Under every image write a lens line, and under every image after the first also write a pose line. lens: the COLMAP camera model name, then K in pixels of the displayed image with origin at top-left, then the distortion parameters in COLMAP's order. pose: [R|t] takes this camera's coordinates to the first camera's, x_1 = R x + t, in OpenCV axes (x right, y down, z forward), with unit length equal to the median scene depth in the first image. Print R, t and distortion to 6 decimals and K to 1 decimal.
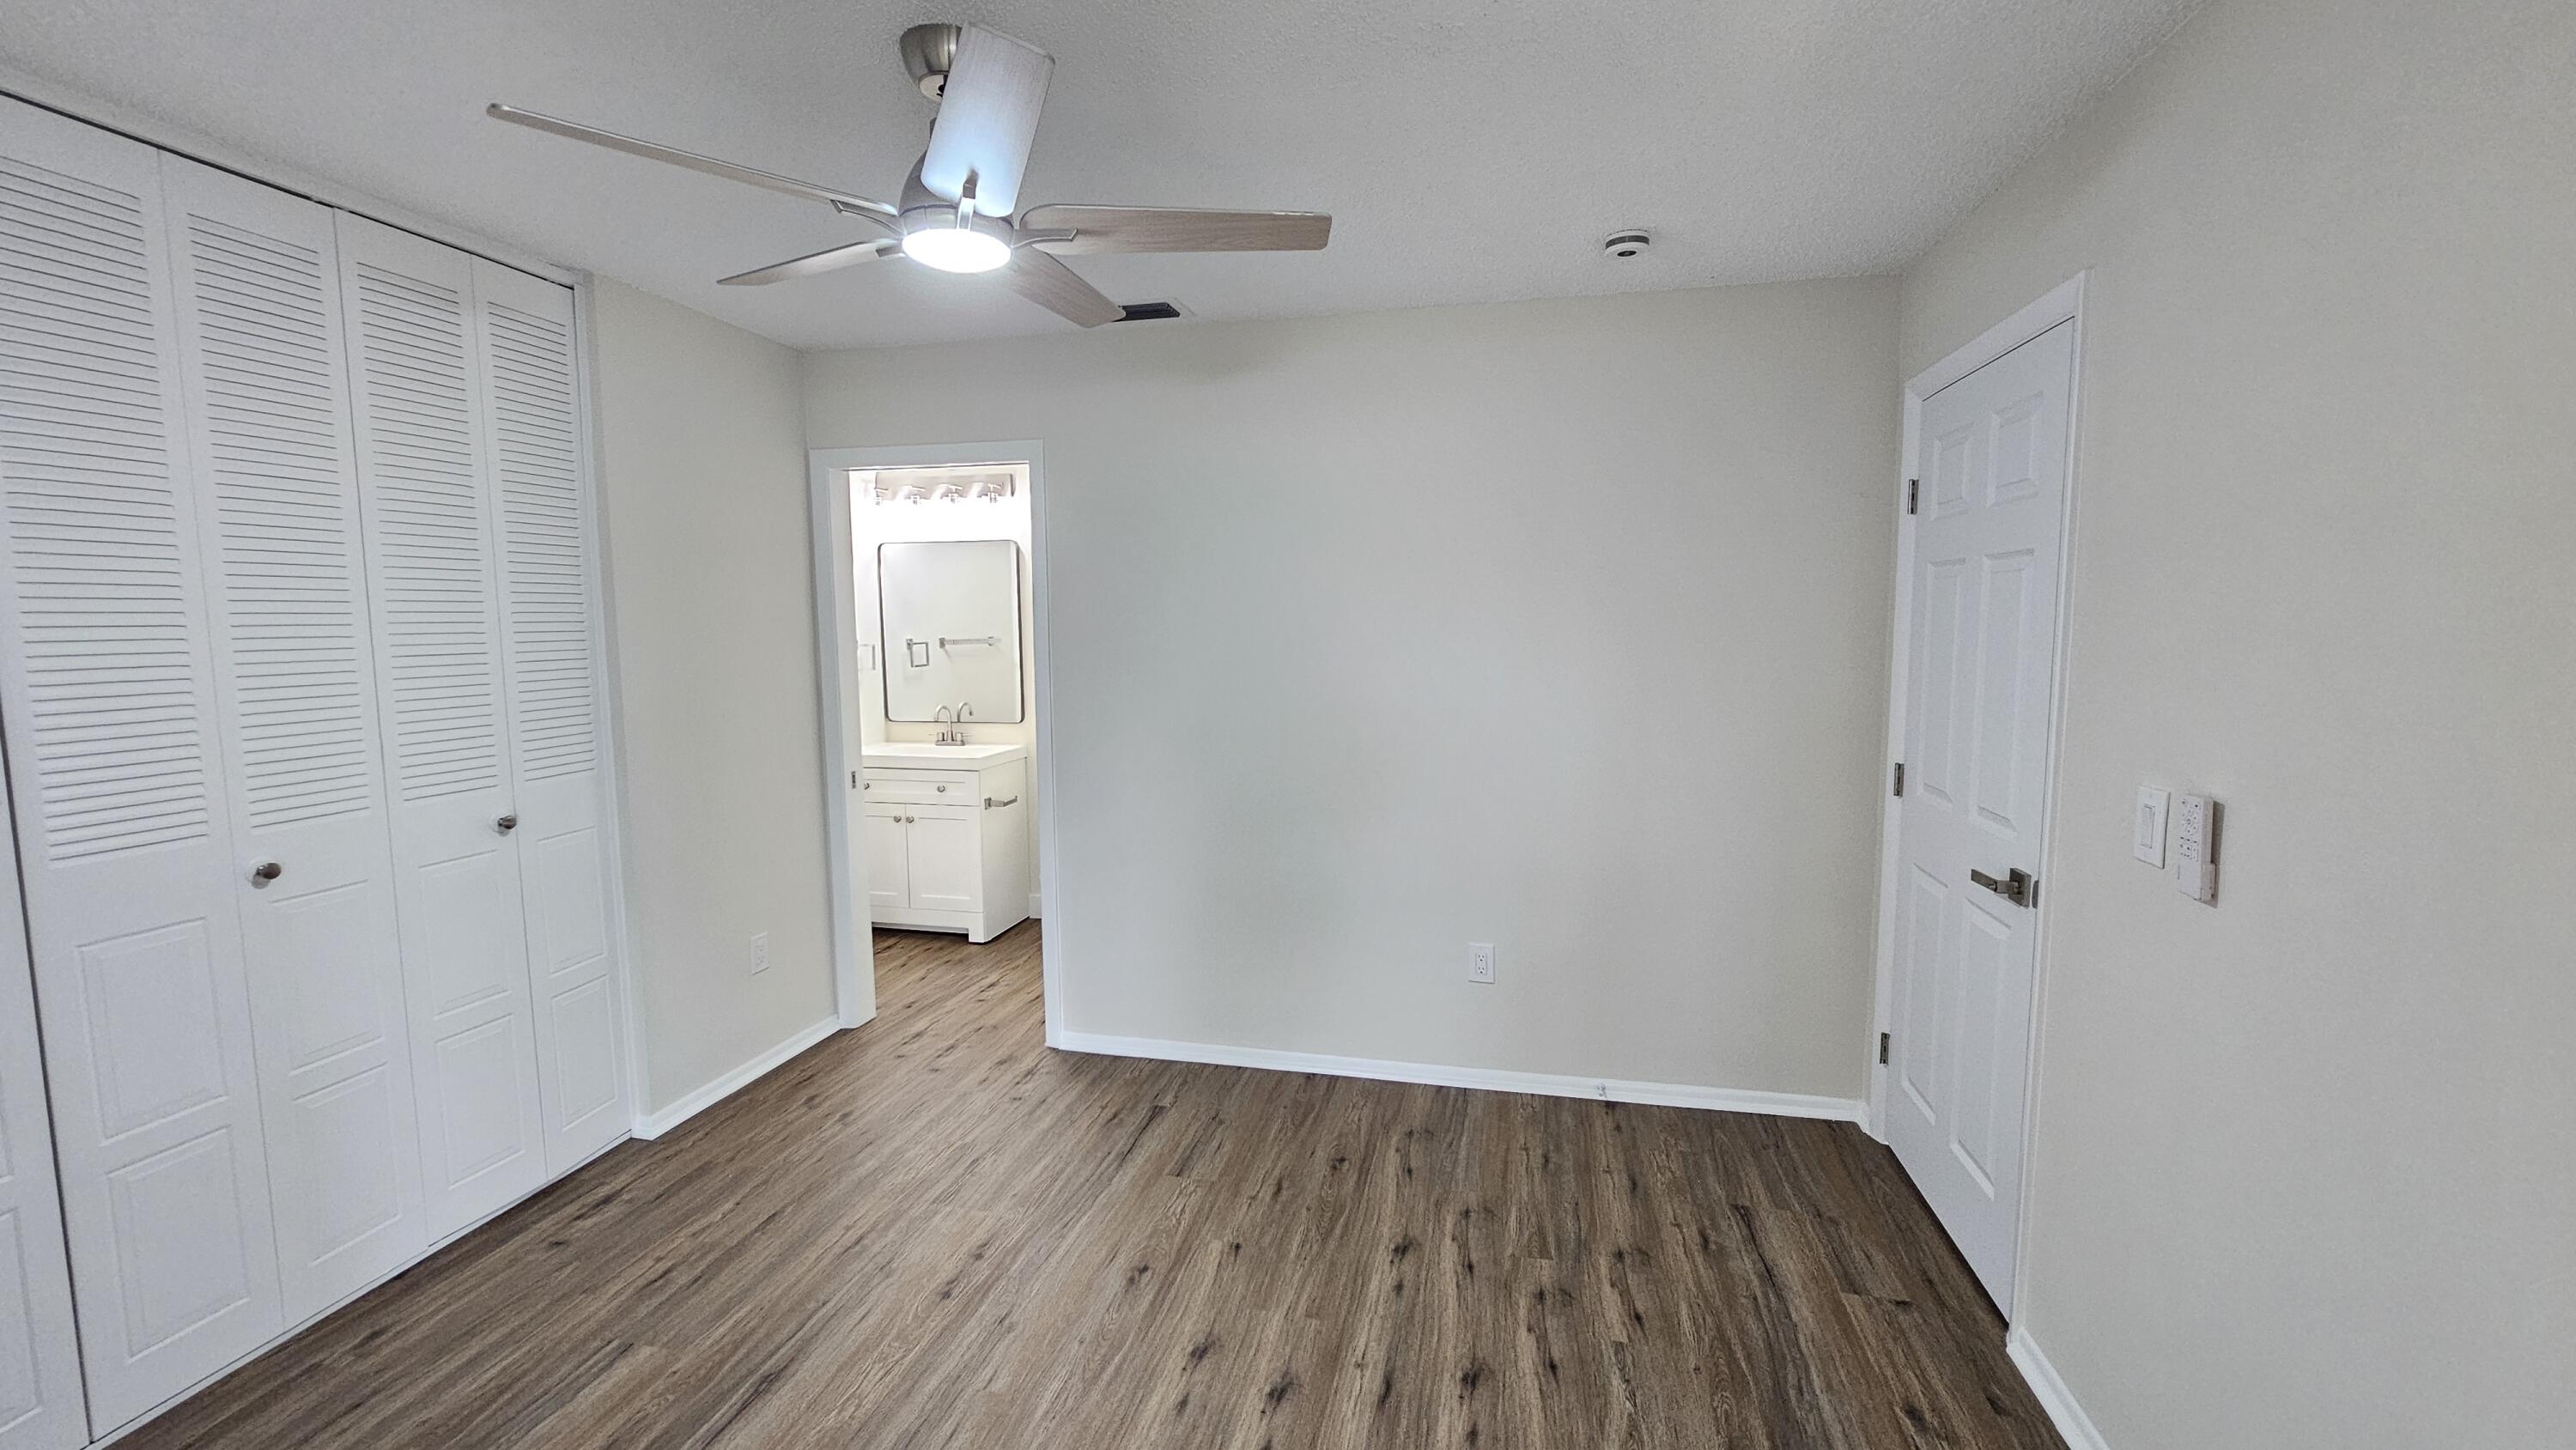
lens RADIAL K [[1055.0, 0, 1279.3], [0, 1055.0, 722.1], [0, 0, 1]] dist [-0.002483, 0.000167]
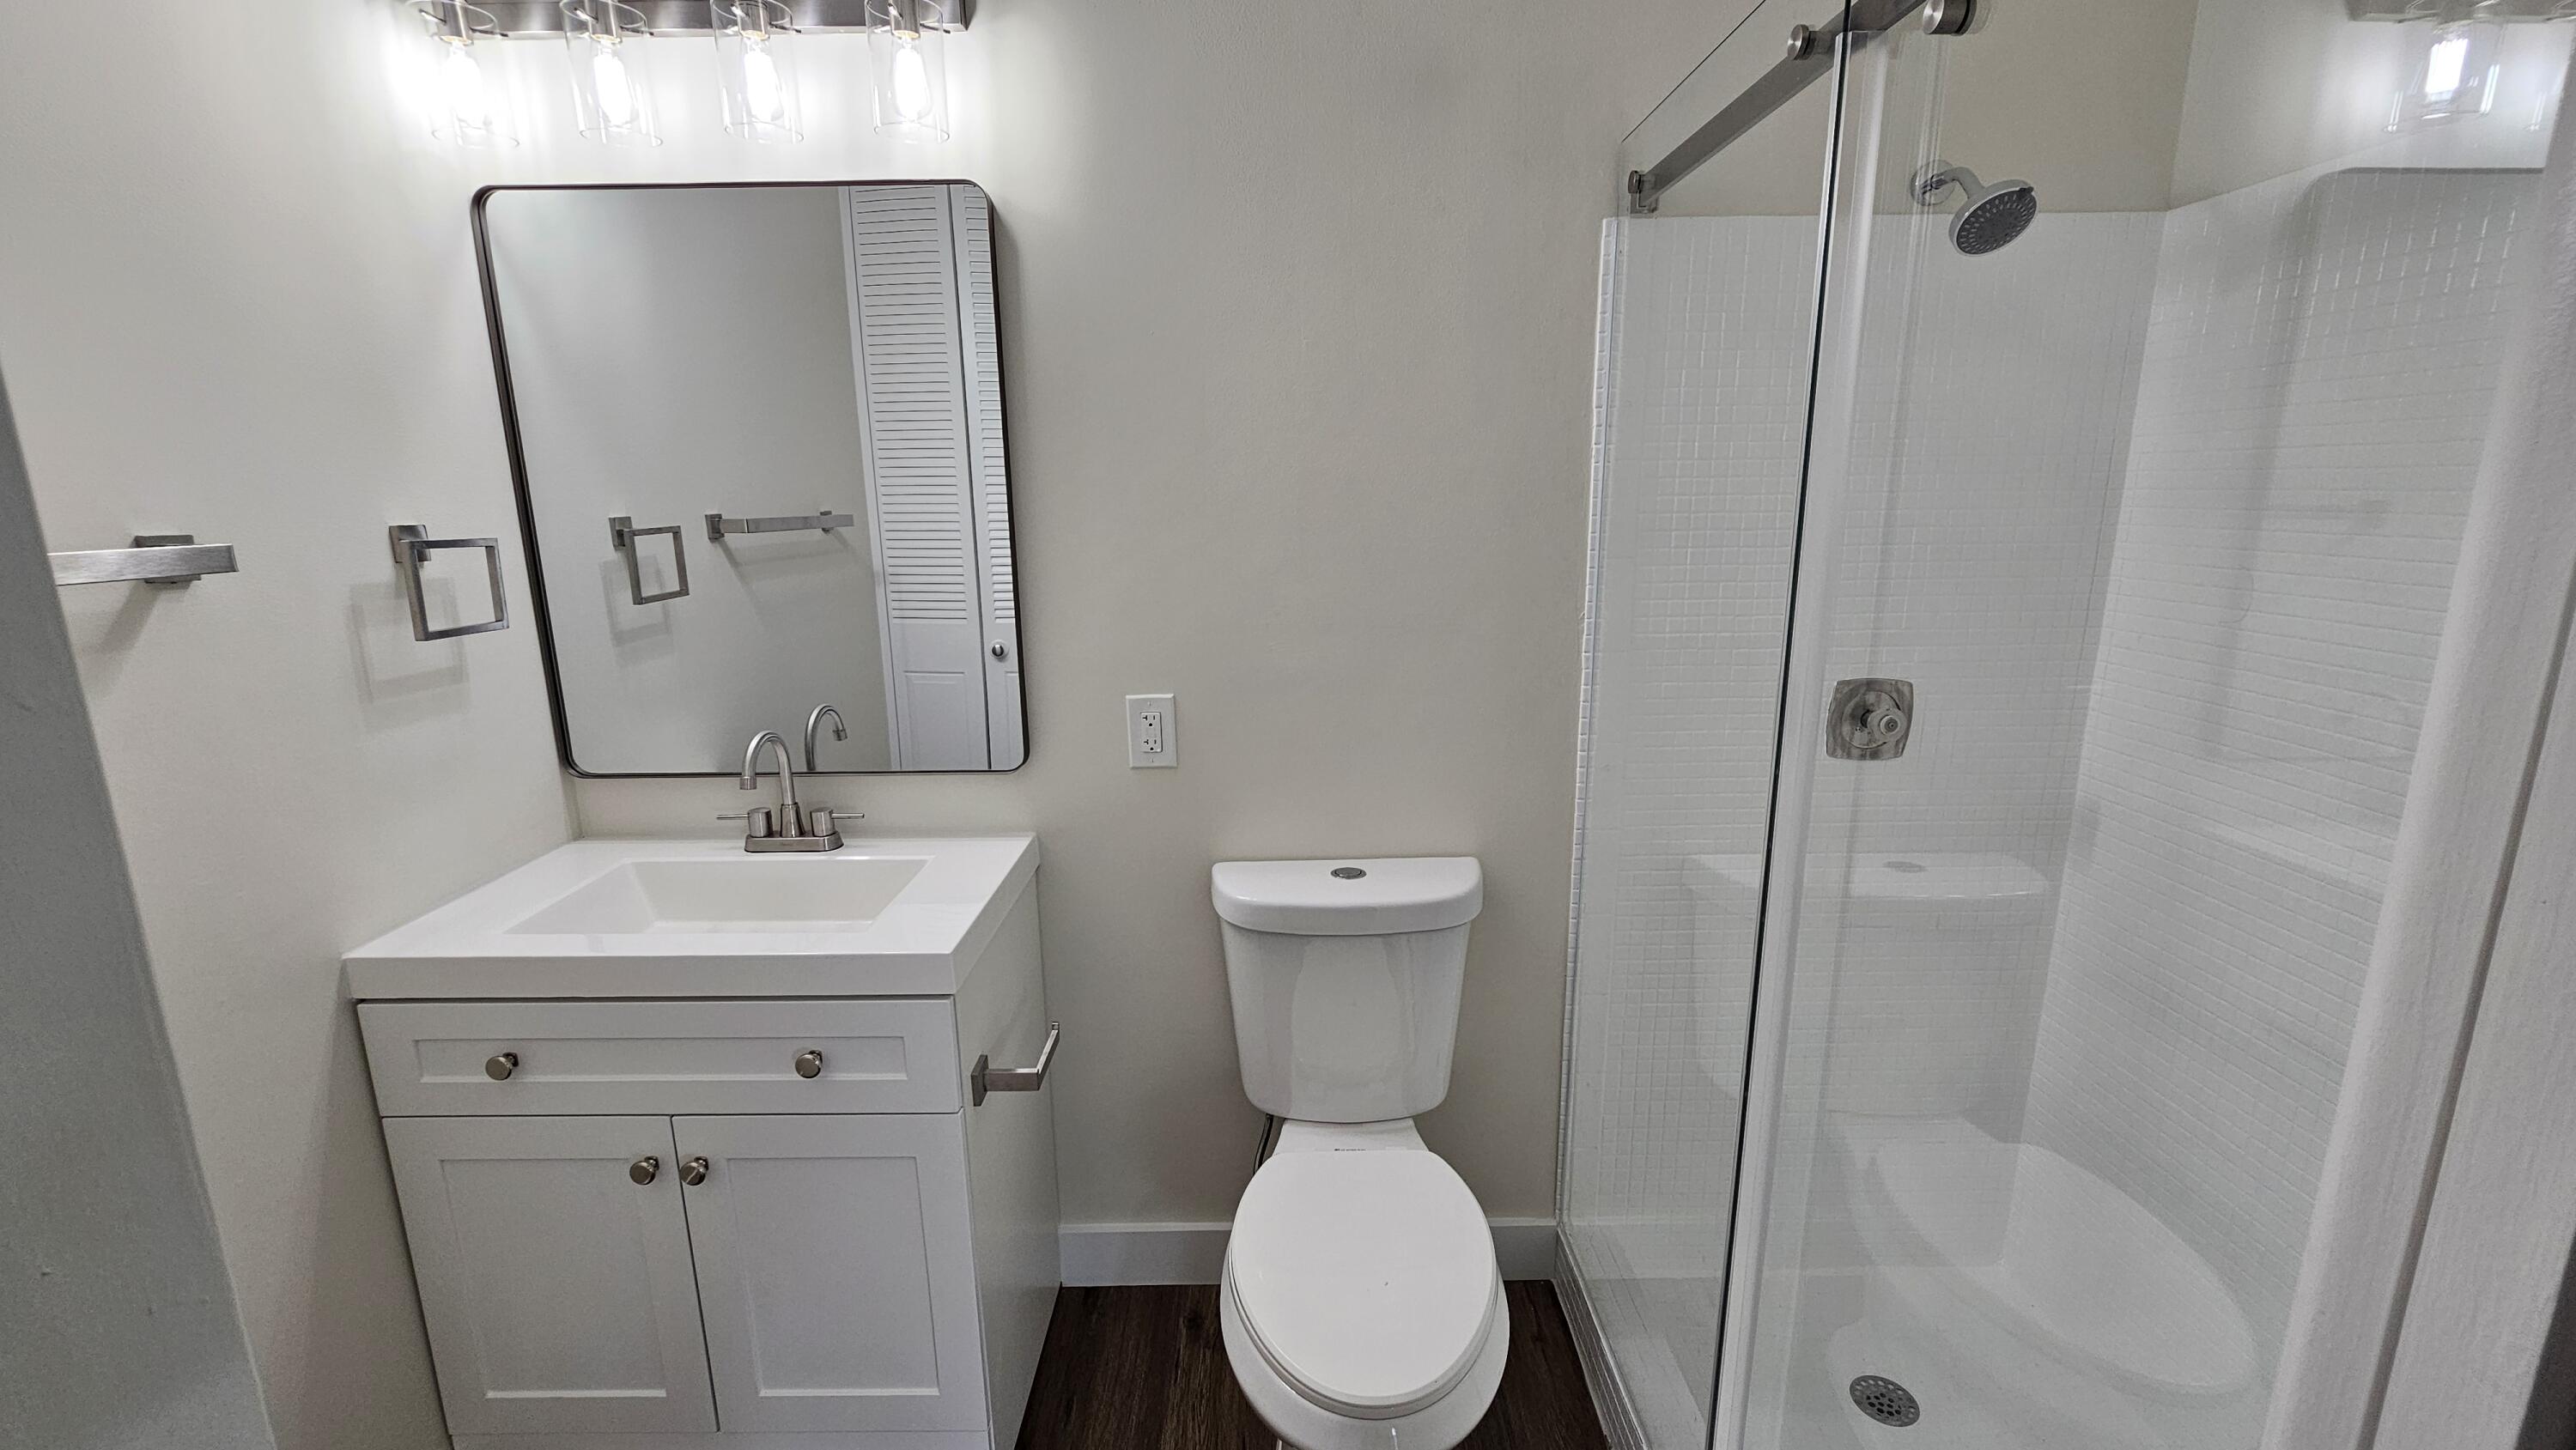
lens RADIAL K [[1055.0, 0, 1279.3], [0, 1055.0, 722.1], [0, 0, 1]] dist [-0.002483, 0.000167]
pose [[0.974749, -0.050639, 0.217484, -0.234591], [0.025502, 0.992820, 0.116871, -0.050954], [-0.221840, -0.108374, 0.969042, 0.653677]]
